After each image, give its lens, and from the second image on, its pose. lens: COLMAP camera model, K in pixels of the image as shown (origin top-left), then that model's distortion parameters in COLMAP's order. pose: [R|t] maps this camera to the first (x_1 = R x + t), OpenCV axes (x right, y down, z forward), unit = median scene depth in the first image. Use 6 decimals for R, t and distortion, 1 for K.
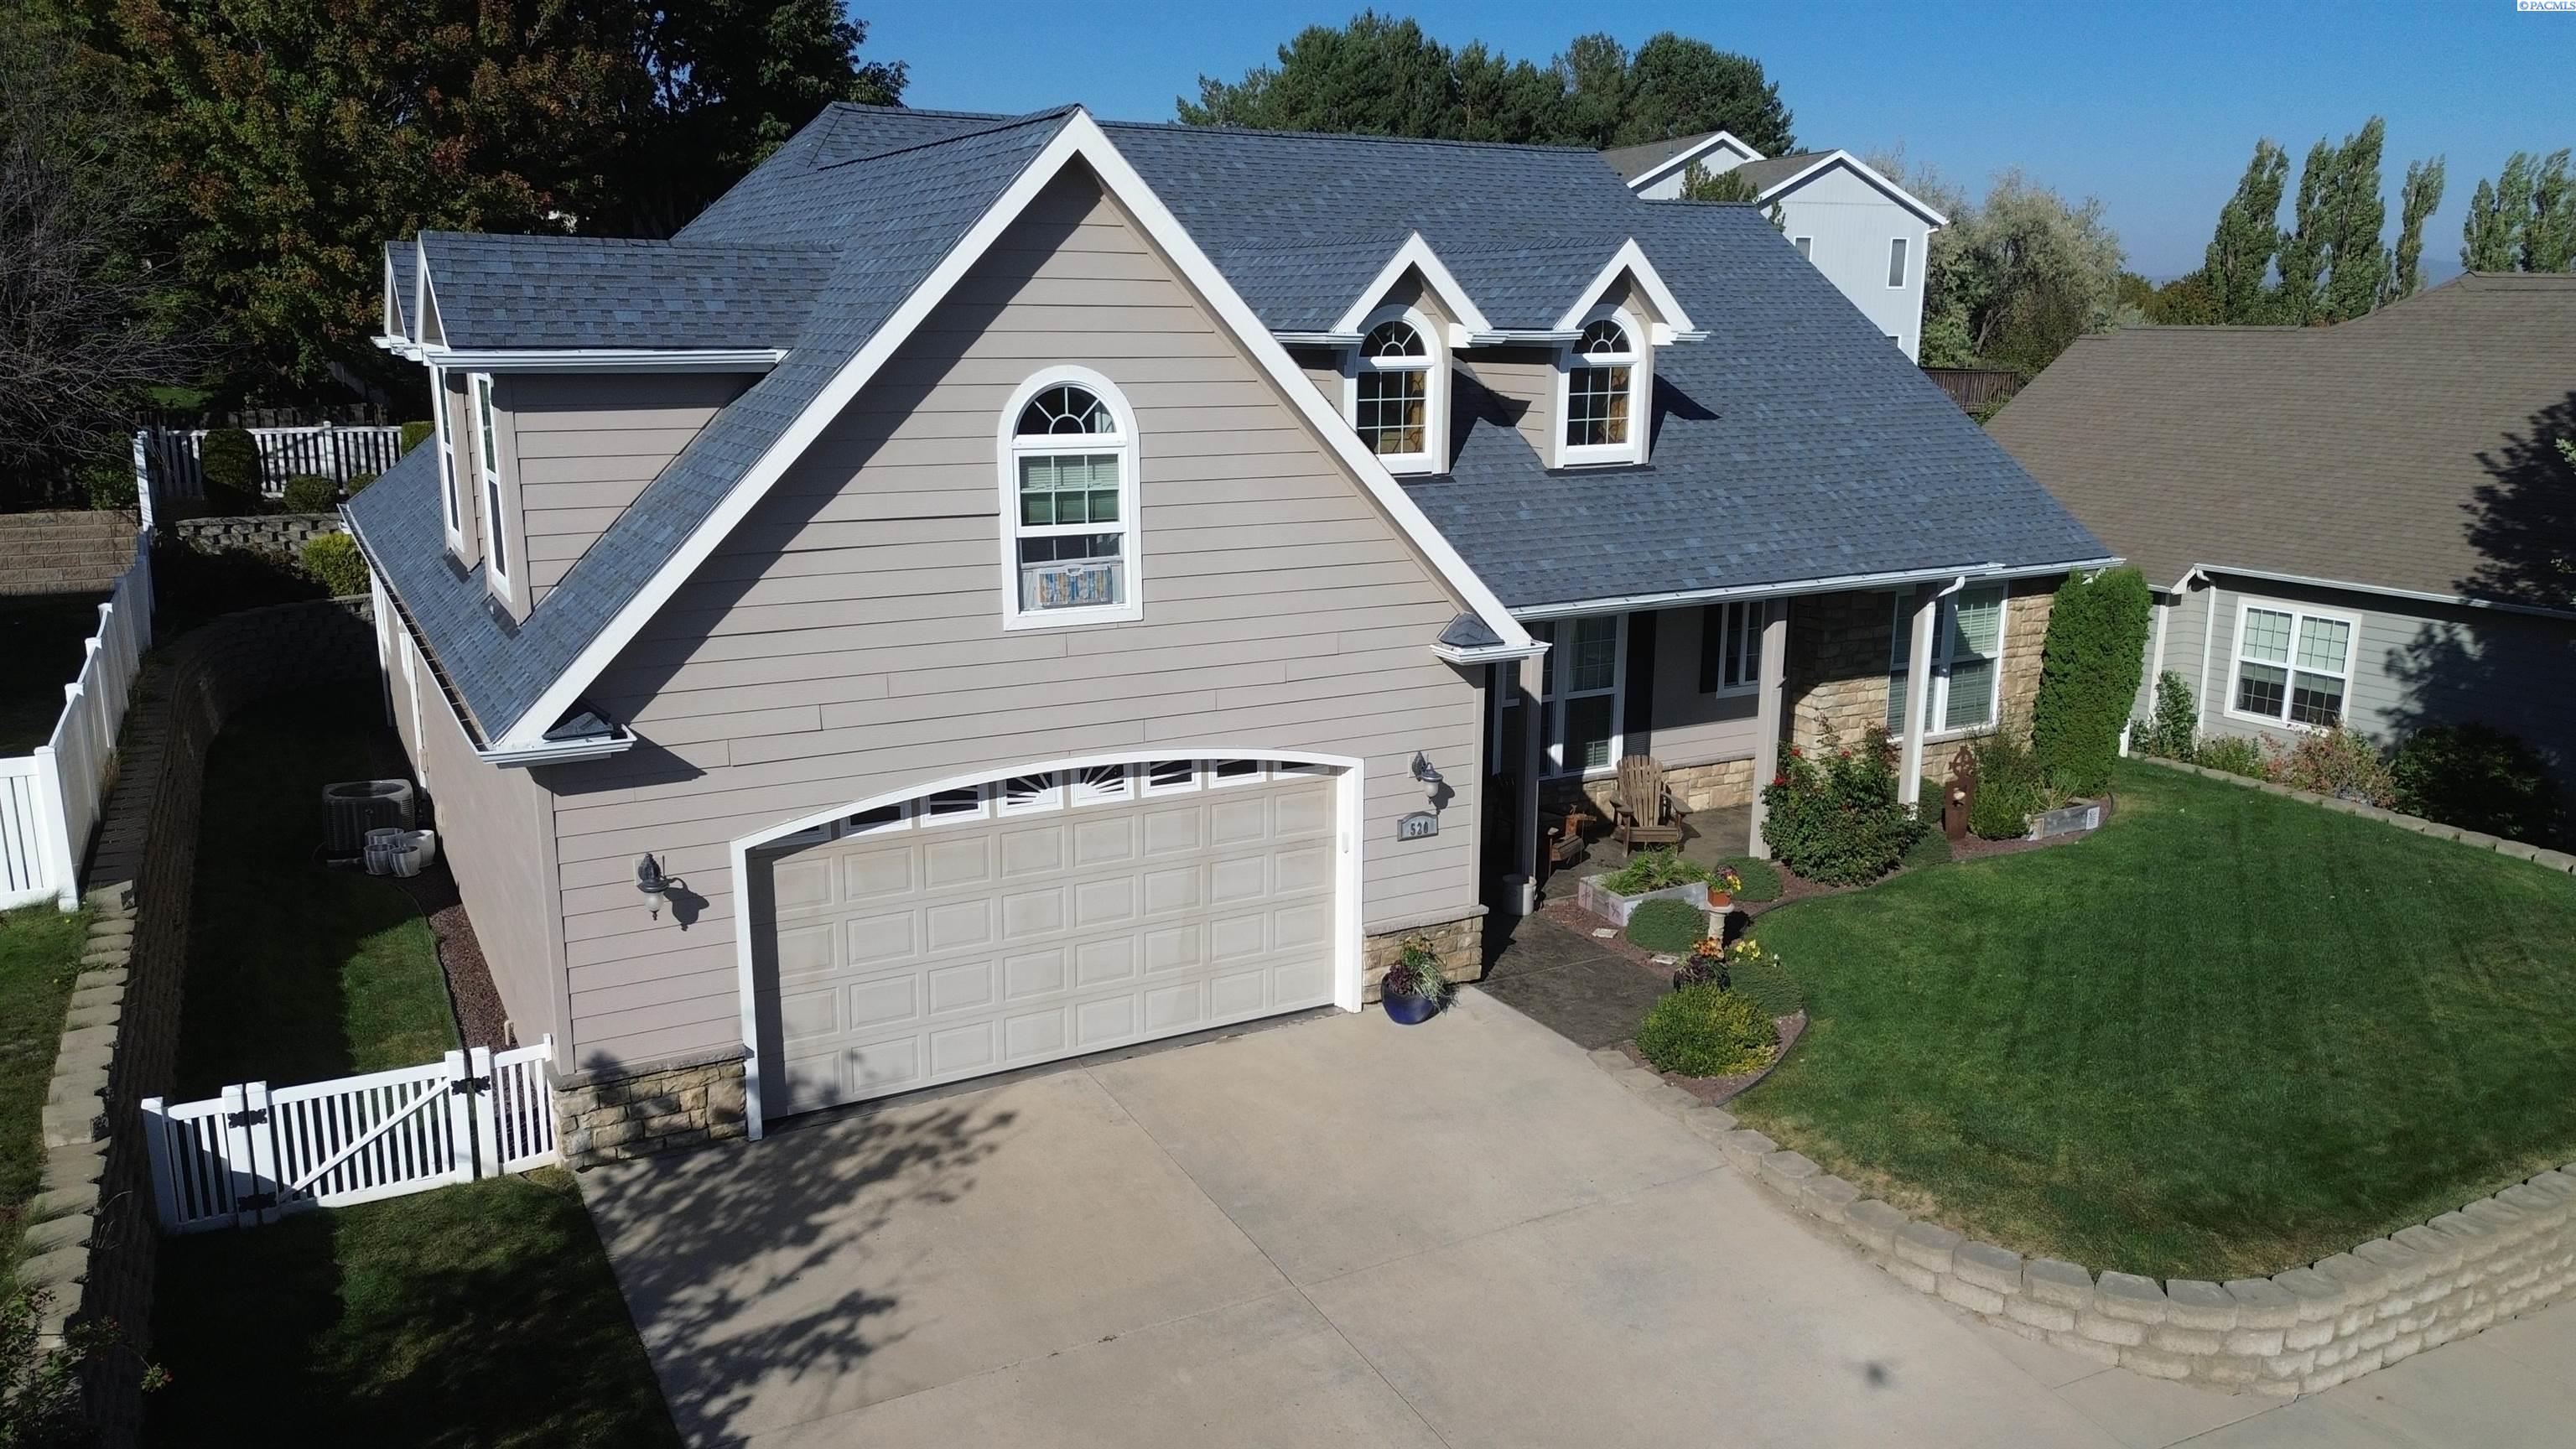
lens RADIAL K [[1846.2, 0, 1288.0], [0, 1846.2, 724.5], [0, 0, 1]] dist [0.076481, -0.076573]
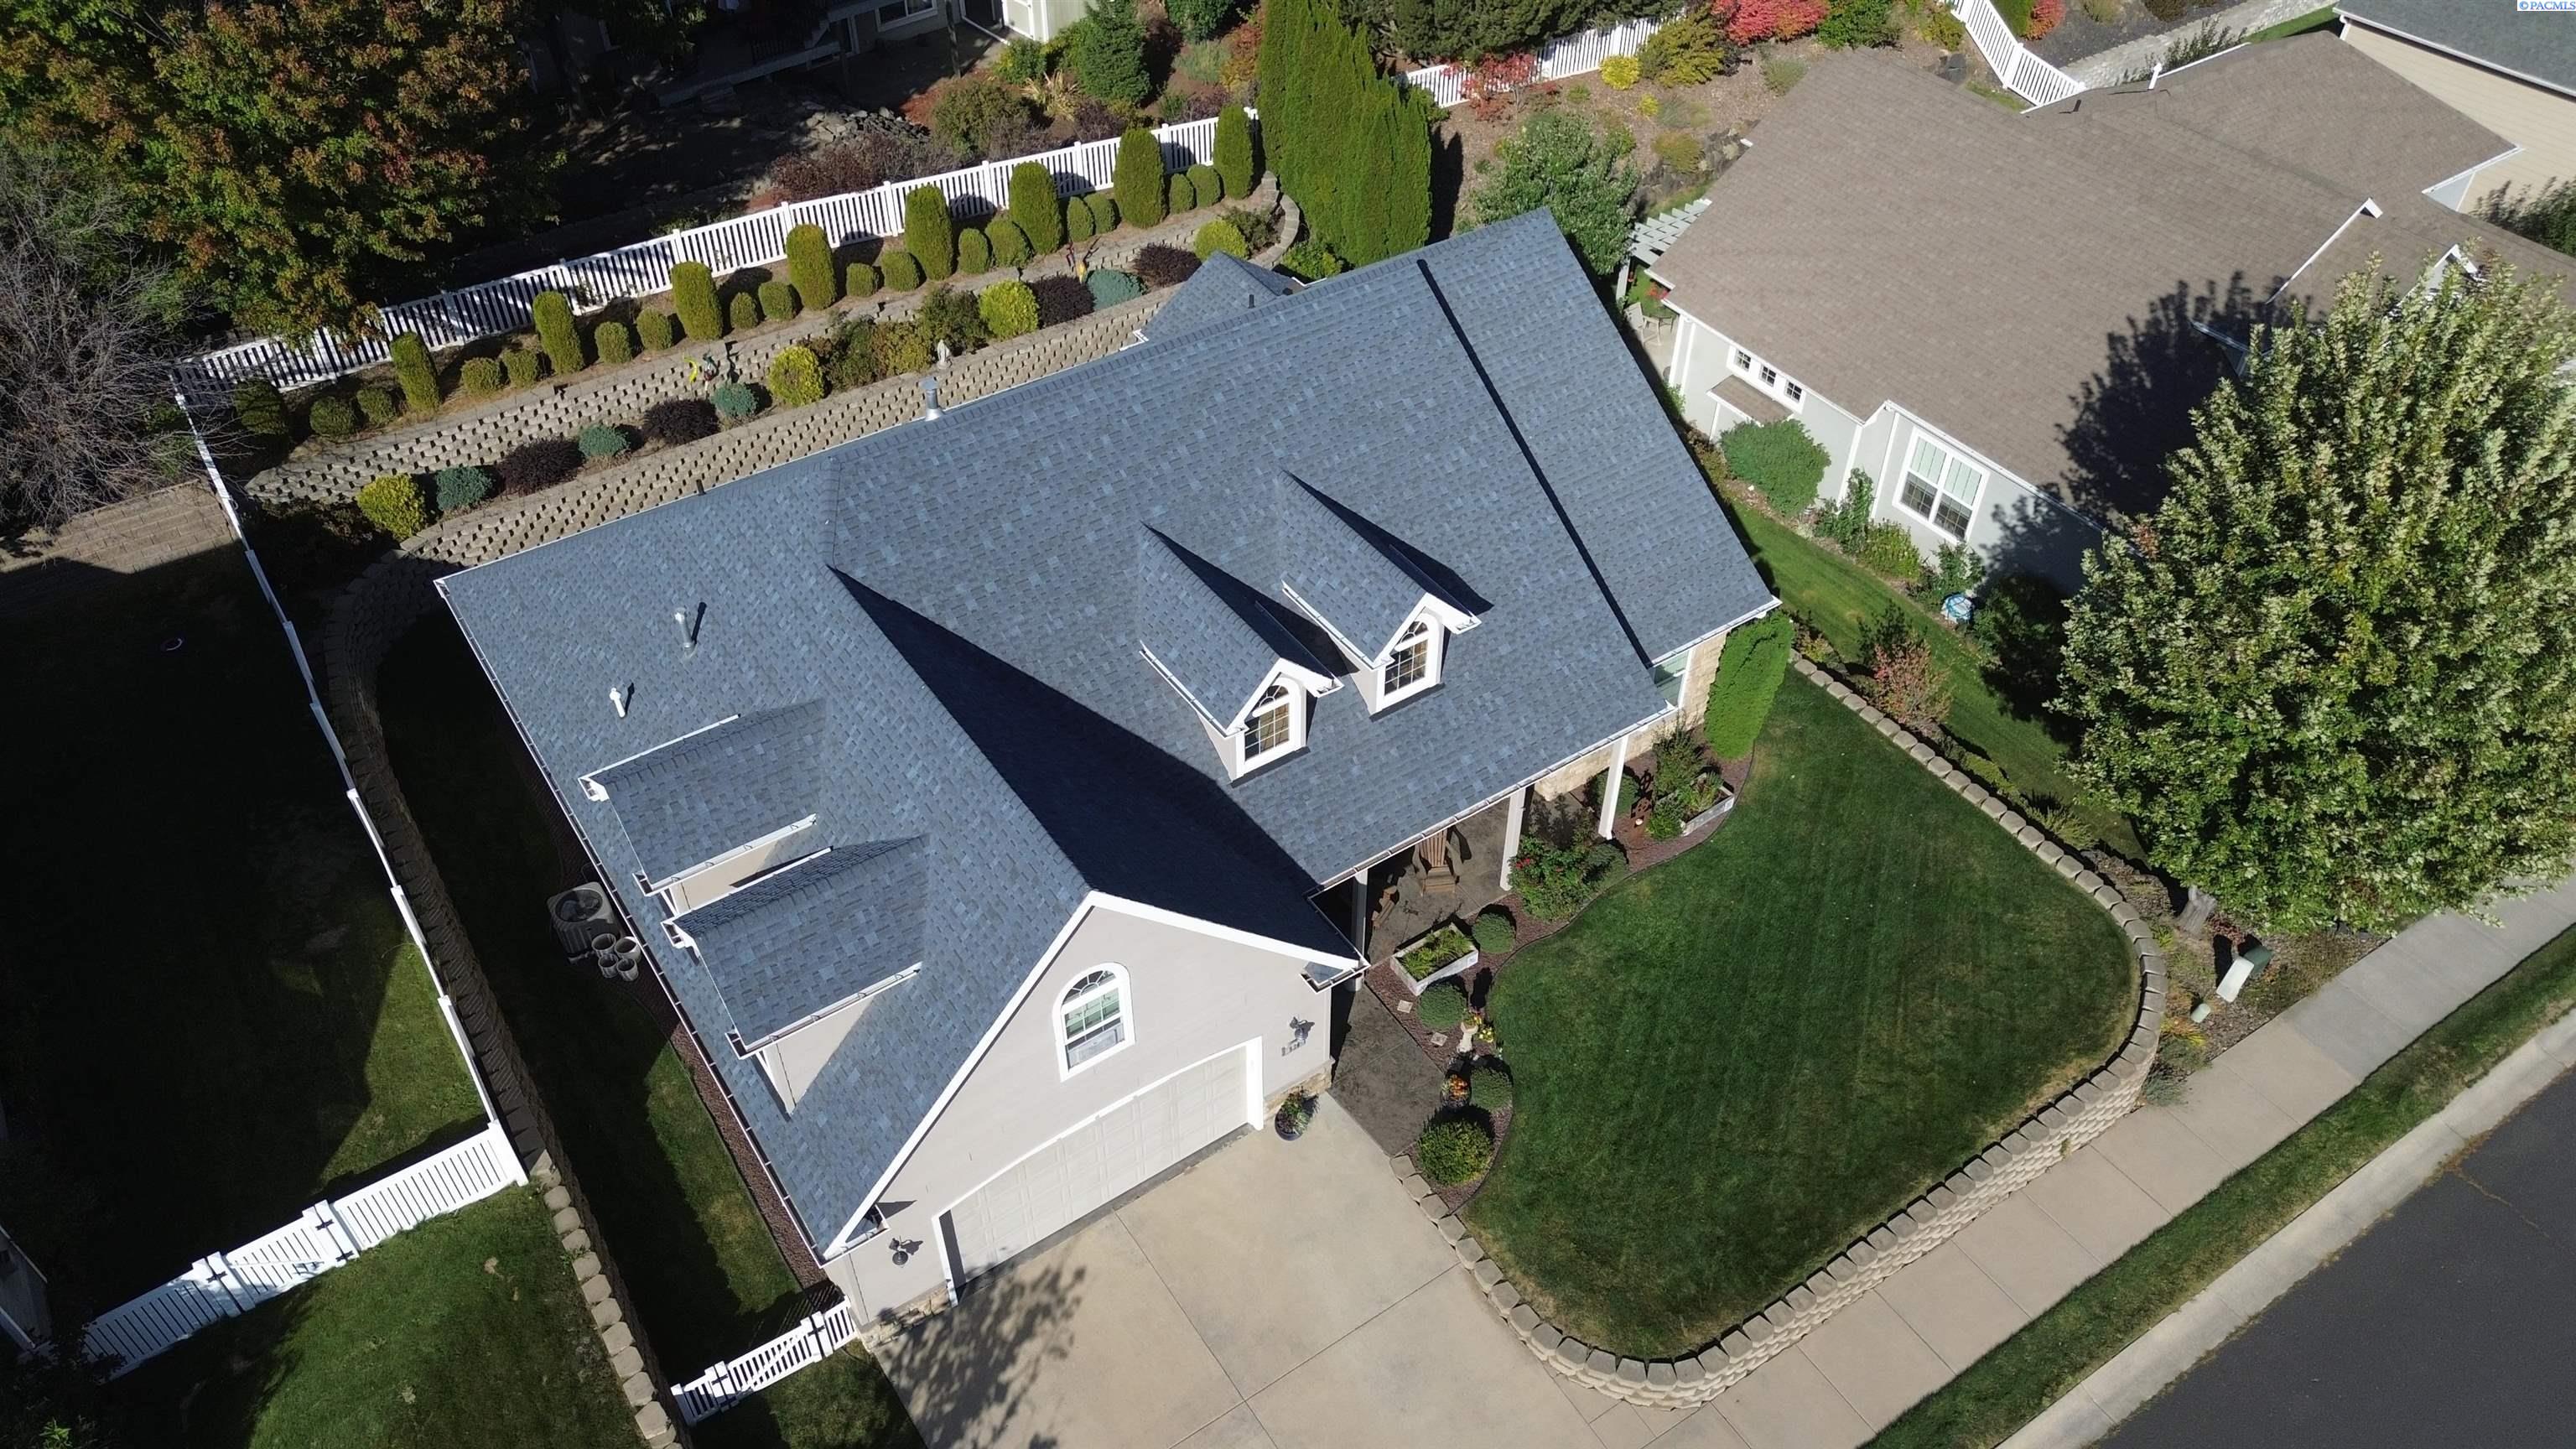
lens RADIAL K [[1869.3, 0, 1288.0], [0, 1869.3, 724.5], [0, 0, 1]] dist [0.052522, -0.001199]
pose [[0.995998, -0.061303, 0.065034, -0.029275], [0.021121, 0.868515, 0.495213, -1.099233], [-0.086841, -0.491858, 0.866334, -0.363503]]
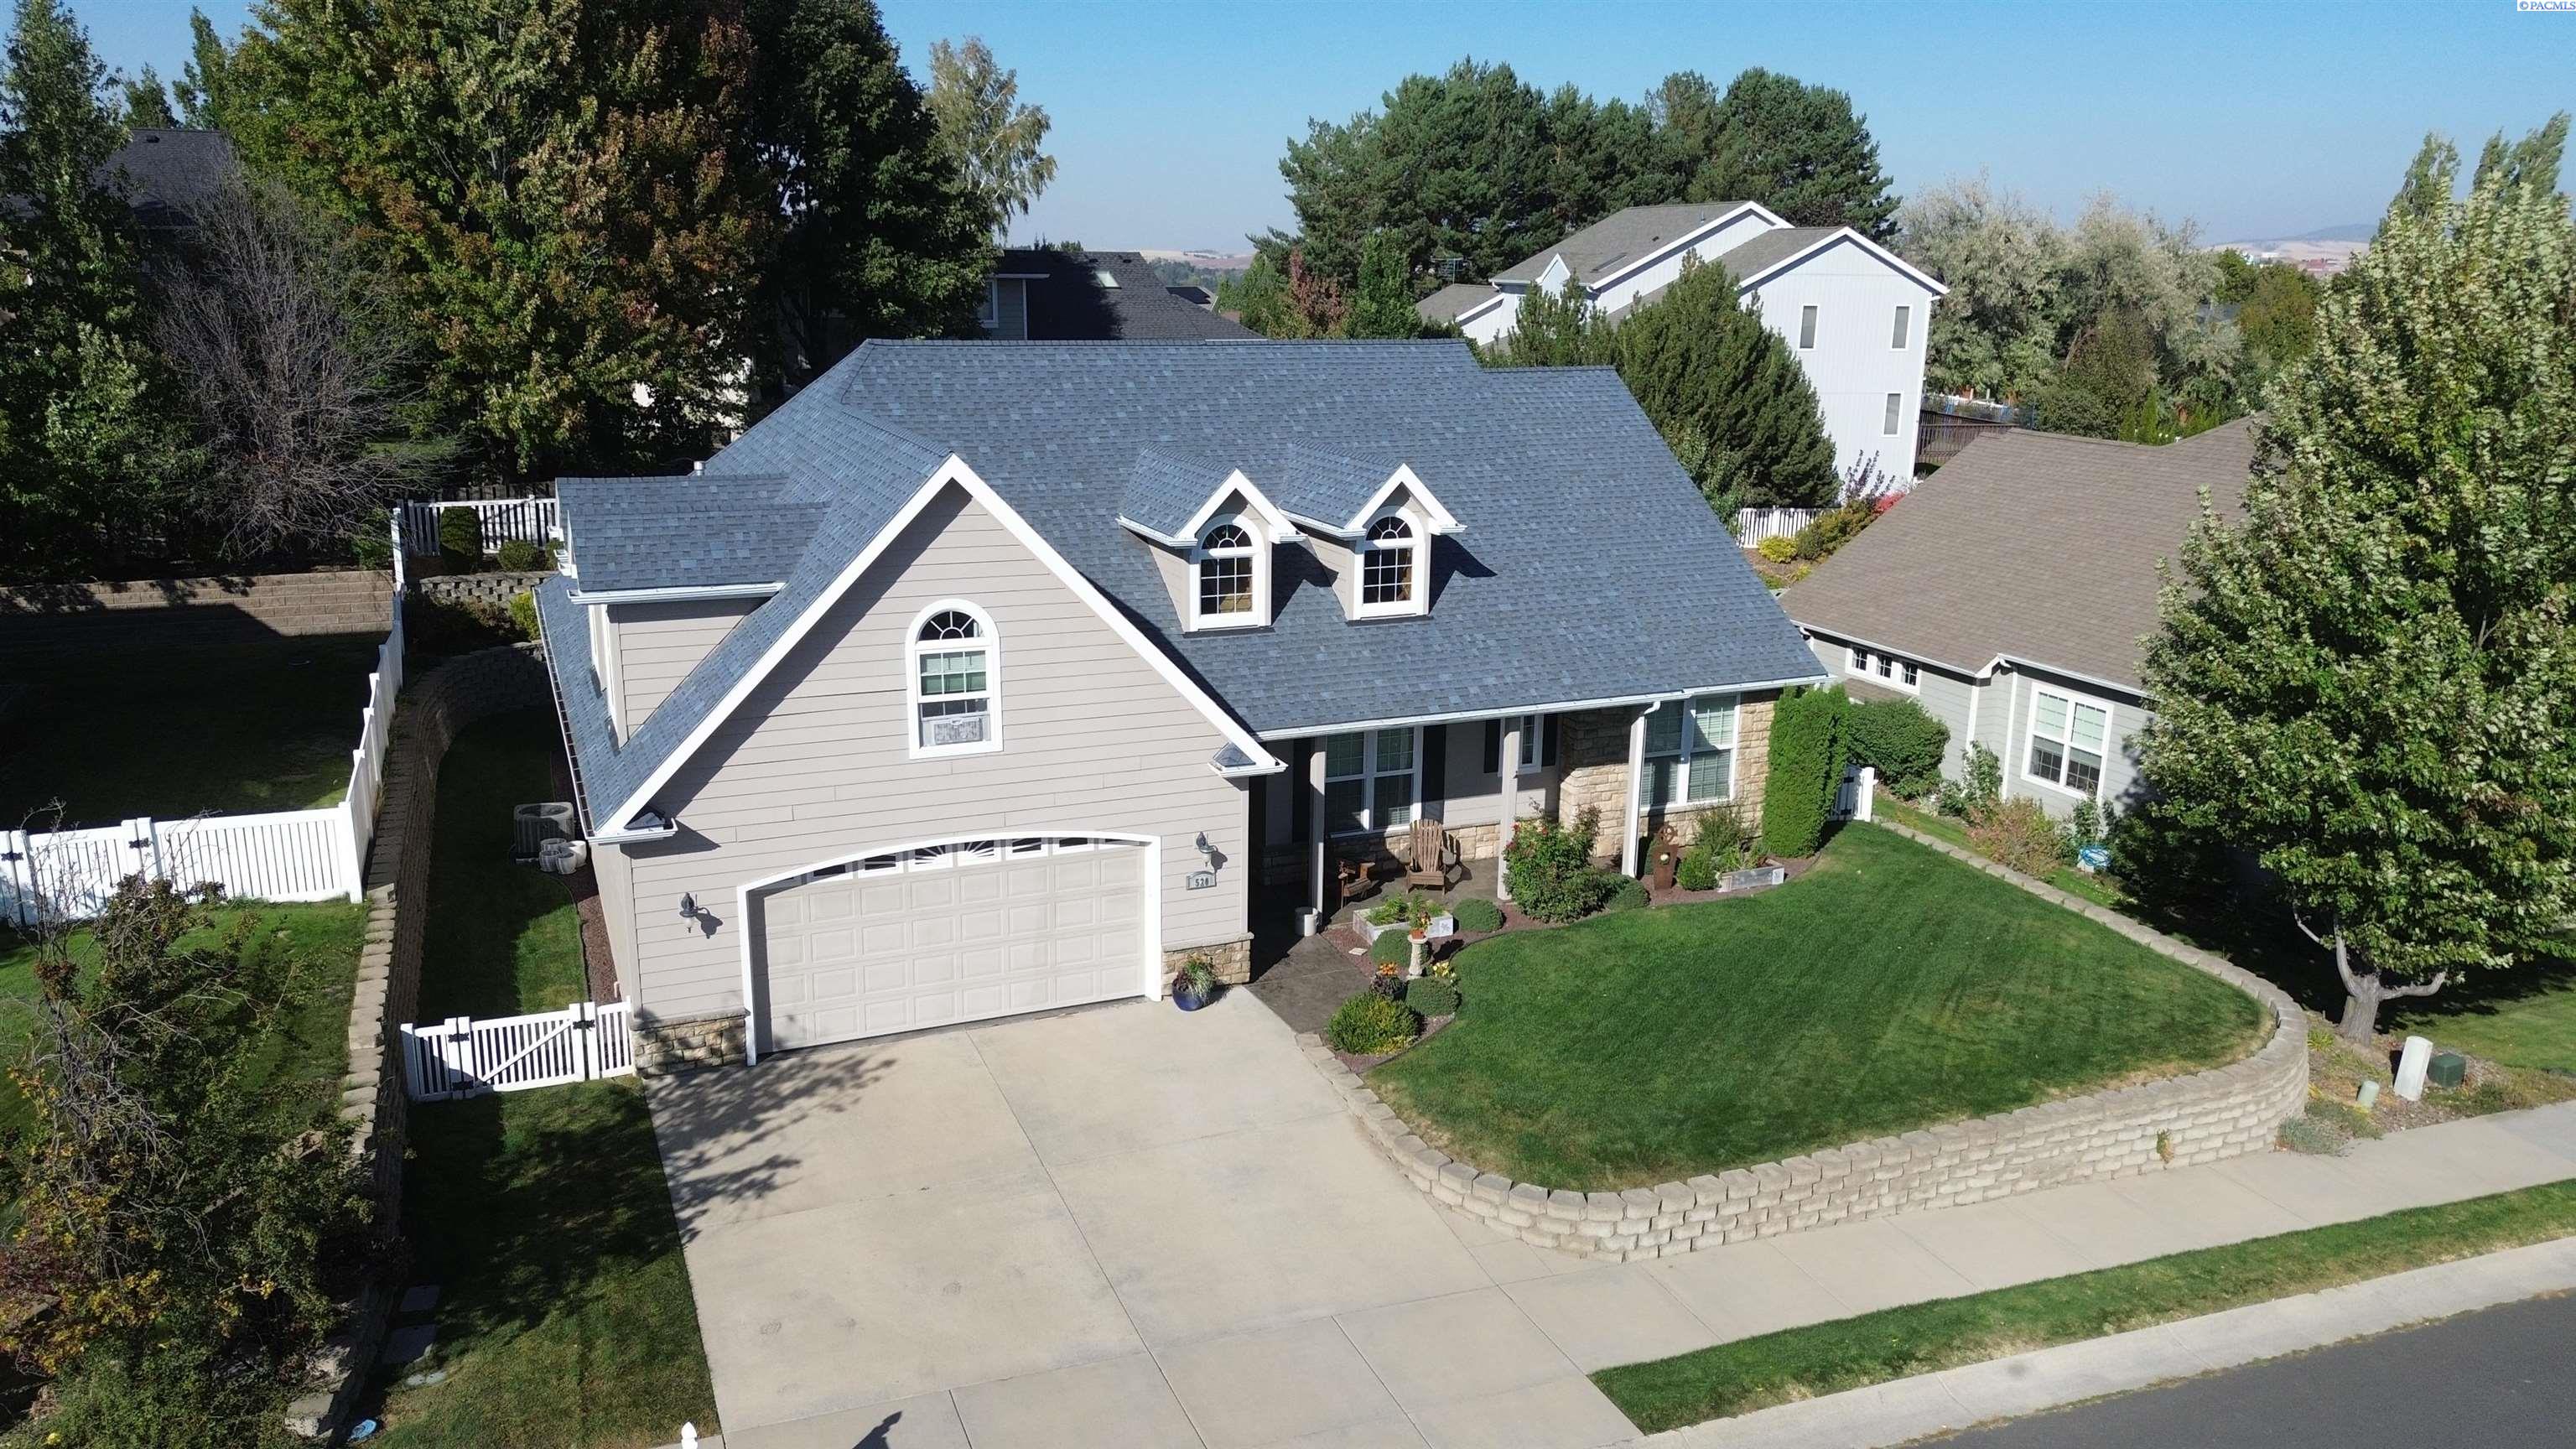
lens RADIAL K [[1846.2, 0, 1288.0], [0, 1846.2, 724.5], [0, 0, 1]] dist [0.076481, -0.076573]
pose [[0.994928, 0.034529, -0.094478, 0.291312], [-0.031863, 0.999054, 0.029578, -0.124661], [0.095410, -0.026418, 0.995087, -0.514416]]
